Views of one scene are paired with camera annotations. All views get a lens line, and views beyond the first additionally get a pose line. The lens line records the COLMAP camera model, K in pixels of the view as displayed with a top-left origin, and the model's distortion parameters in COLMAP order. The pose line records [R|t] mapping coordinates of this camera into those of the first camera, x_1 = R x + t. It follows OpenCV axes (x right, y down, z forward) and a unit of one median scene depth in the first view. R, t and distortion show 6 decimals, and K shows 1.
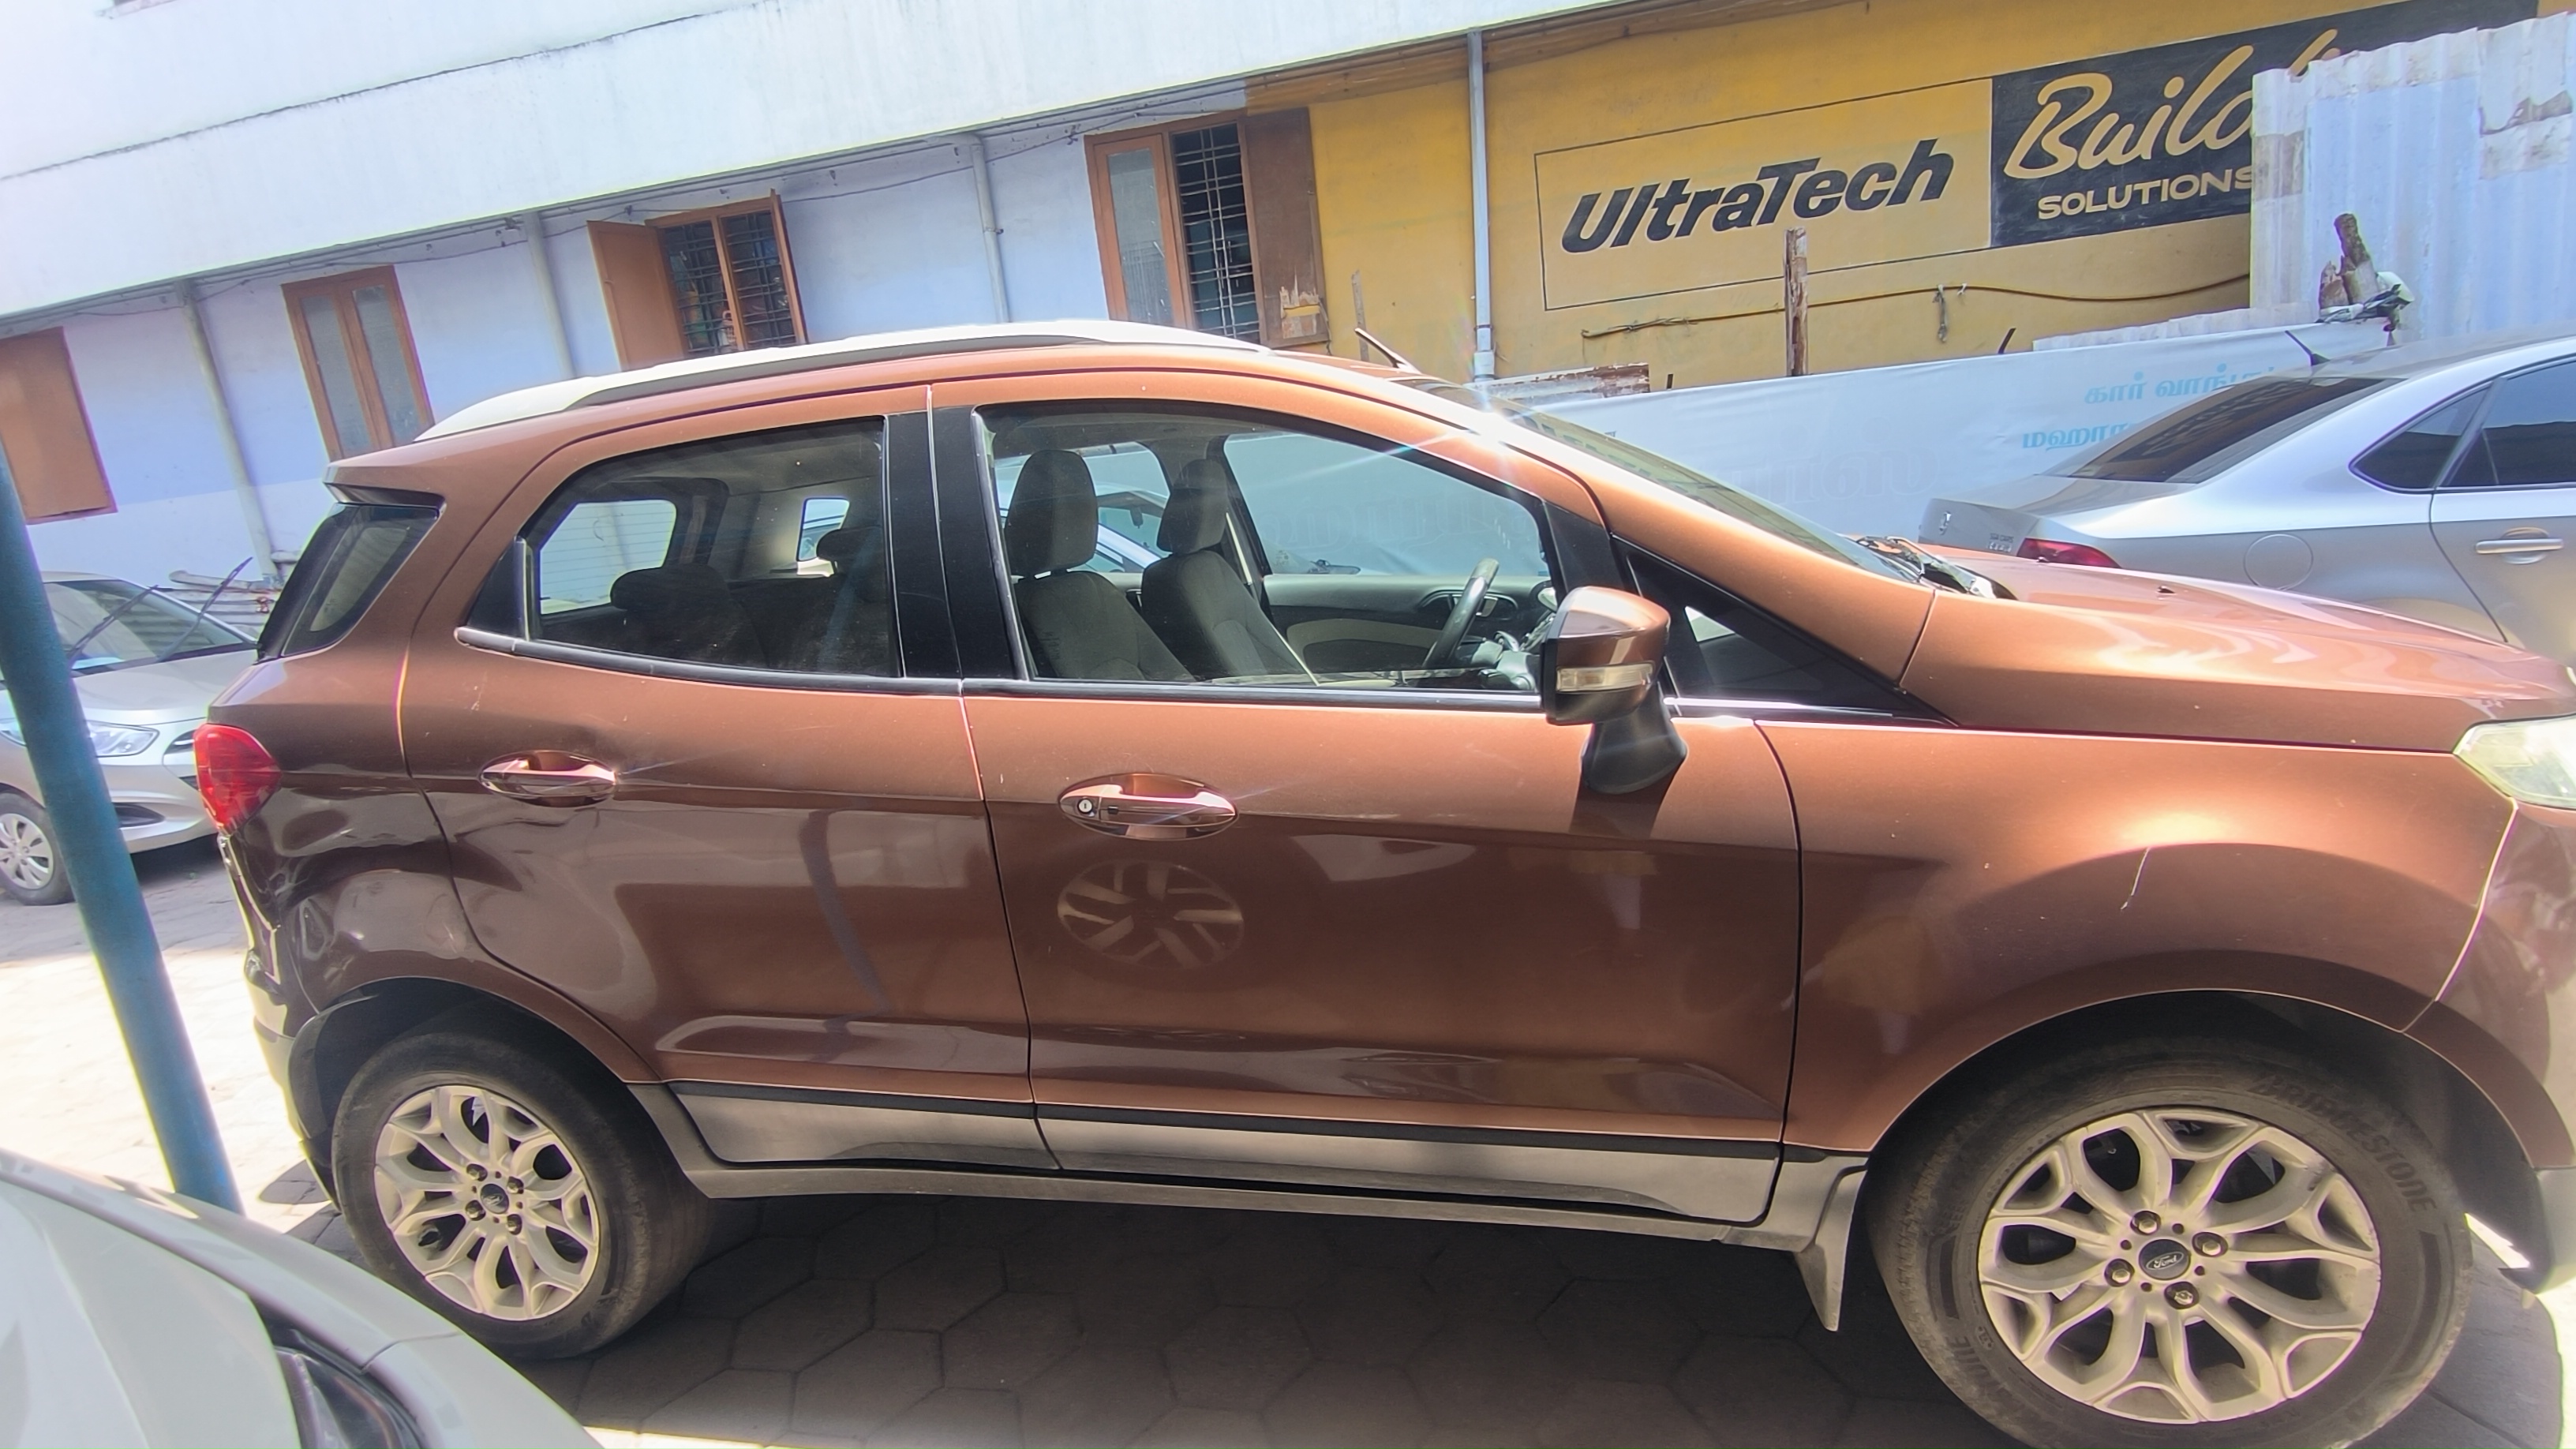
lens RADIAL K [[1183.9, 0, 1288.0], [0, 1183.9, 724.5], [0, 0, 1]] dist [-0.014692, 0.008561]
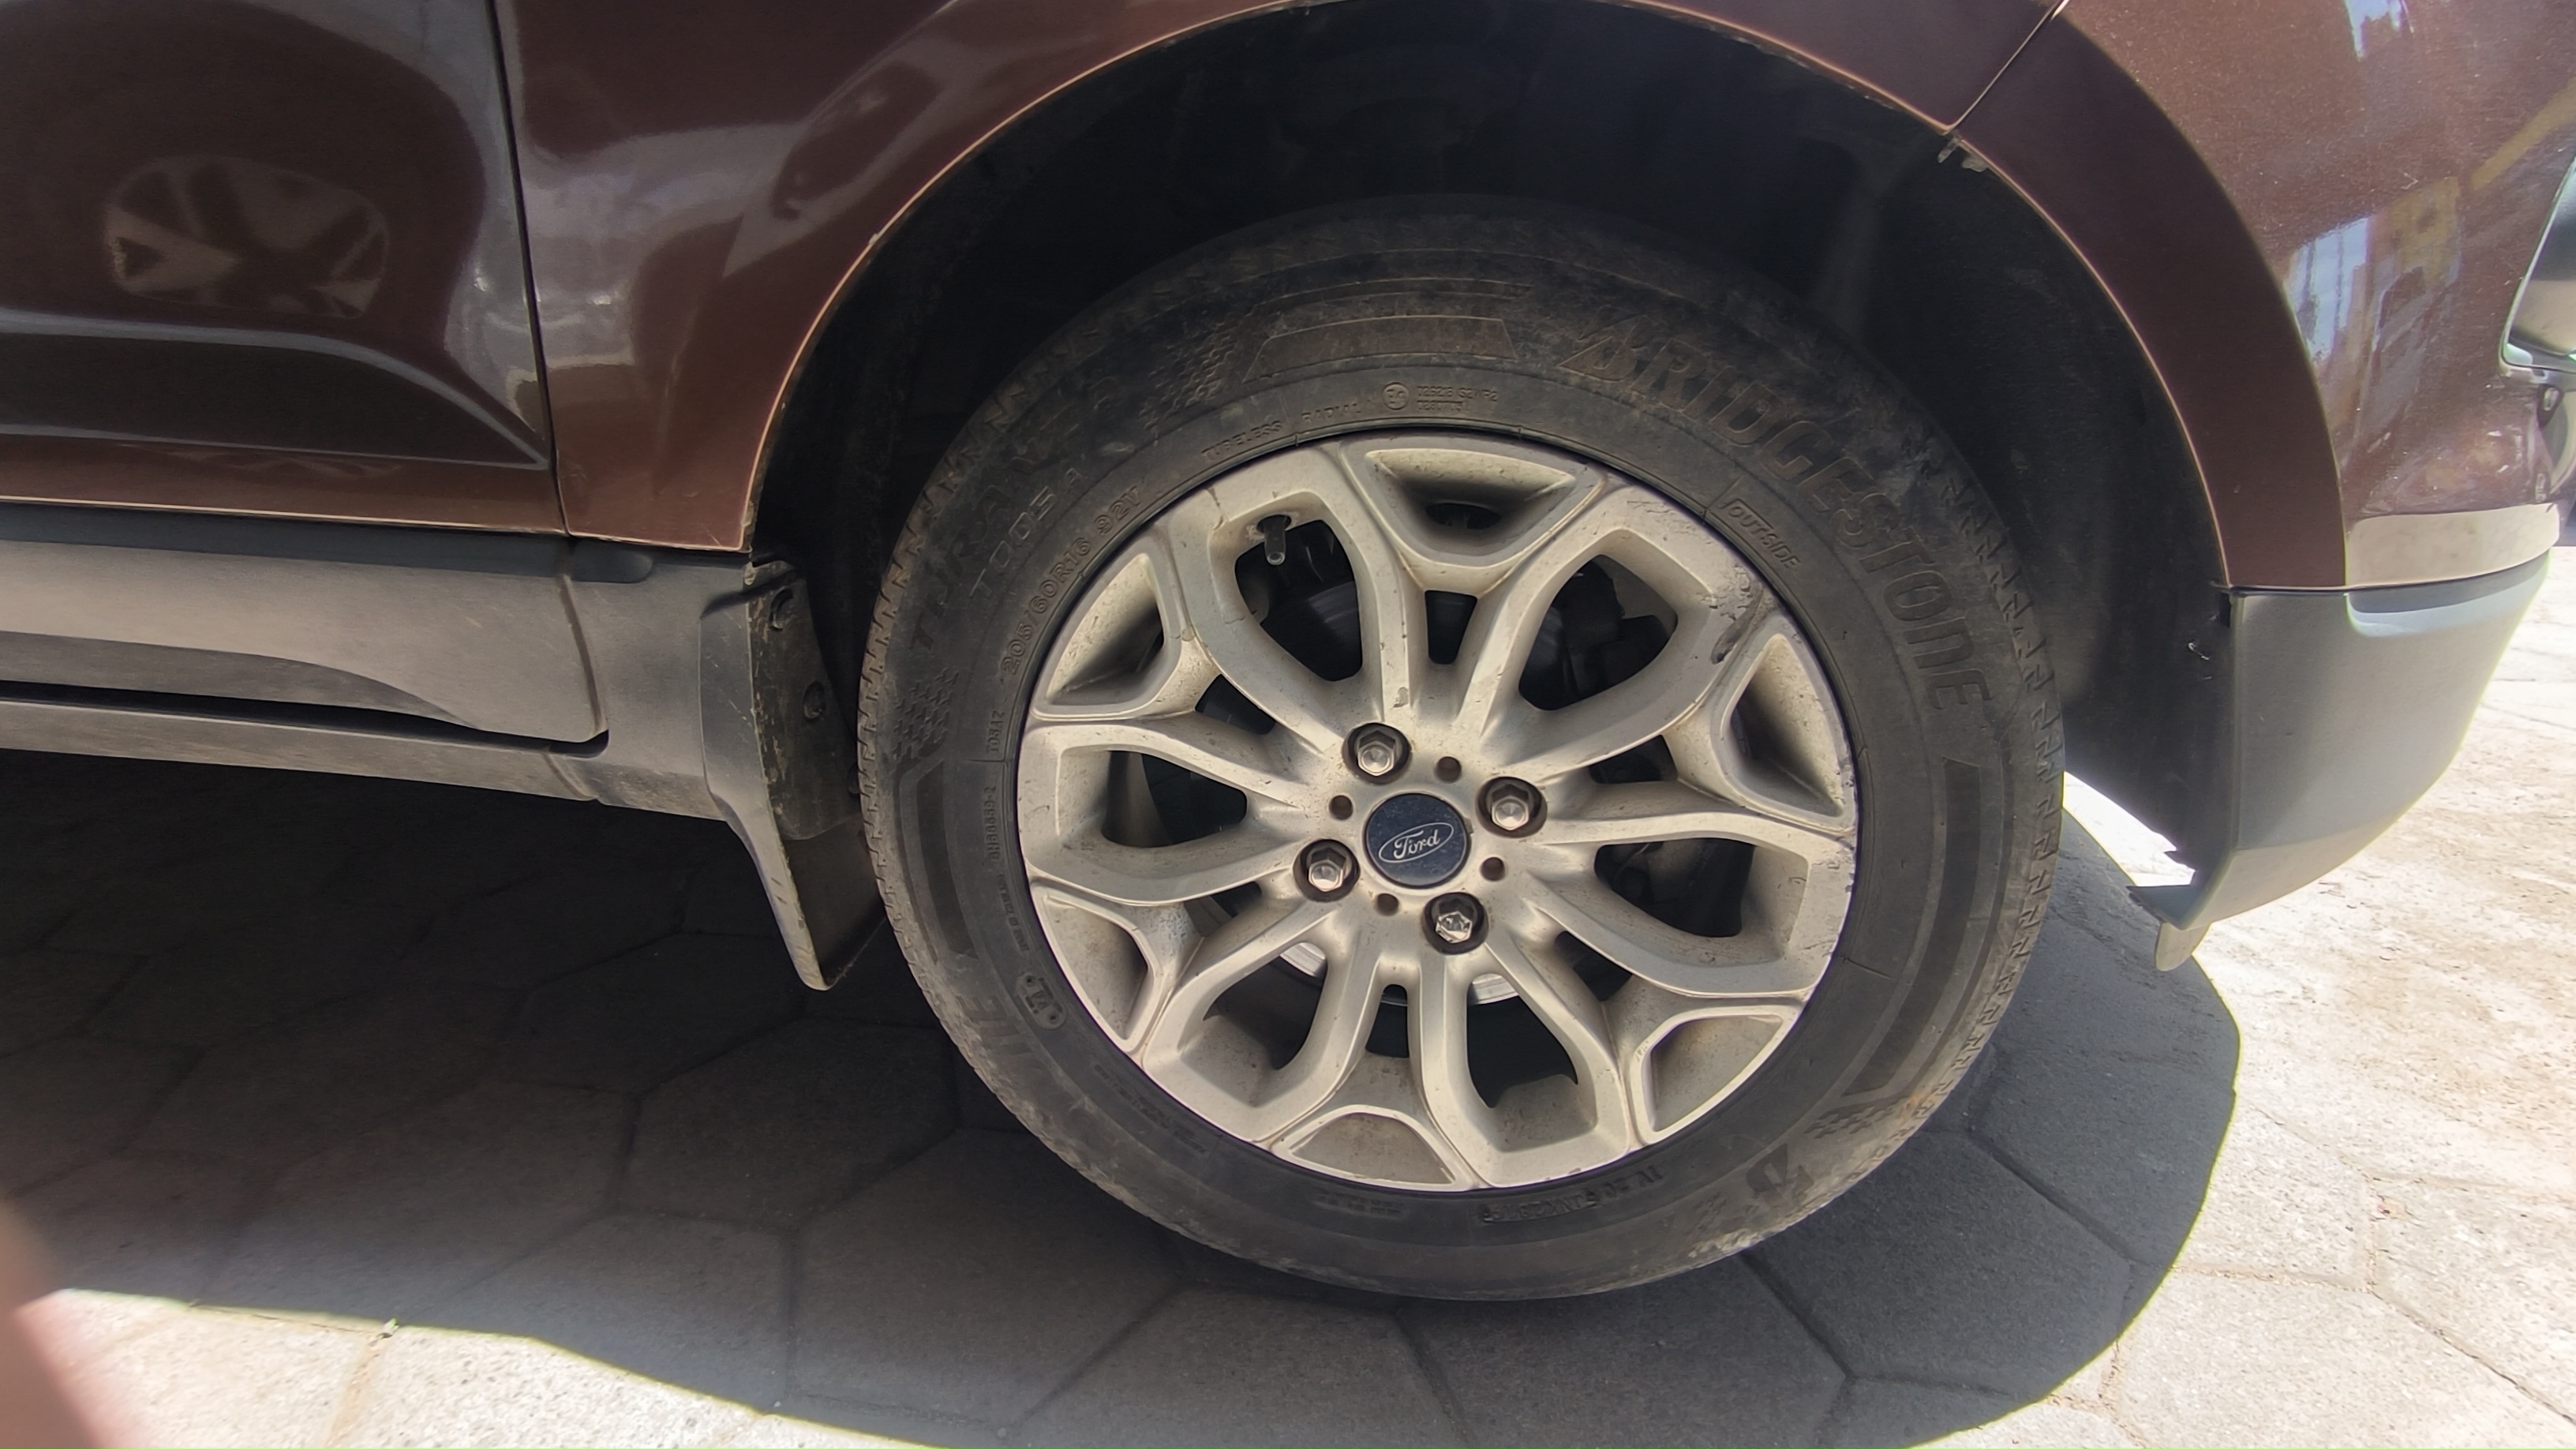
lens RADIAL K [[1183.9, 0, 1288.0], [0, 1183.9, 724.5], [0, 0, 1]] dist [-0.014692, 0.008561]
pose [[0.995702, 0.058948, 0.071435, 0.660504], [-0.069863, 0.984403, 0.161464, 0.343642], [-0.060802, -0.165761, 0.984290, 0.577839]]
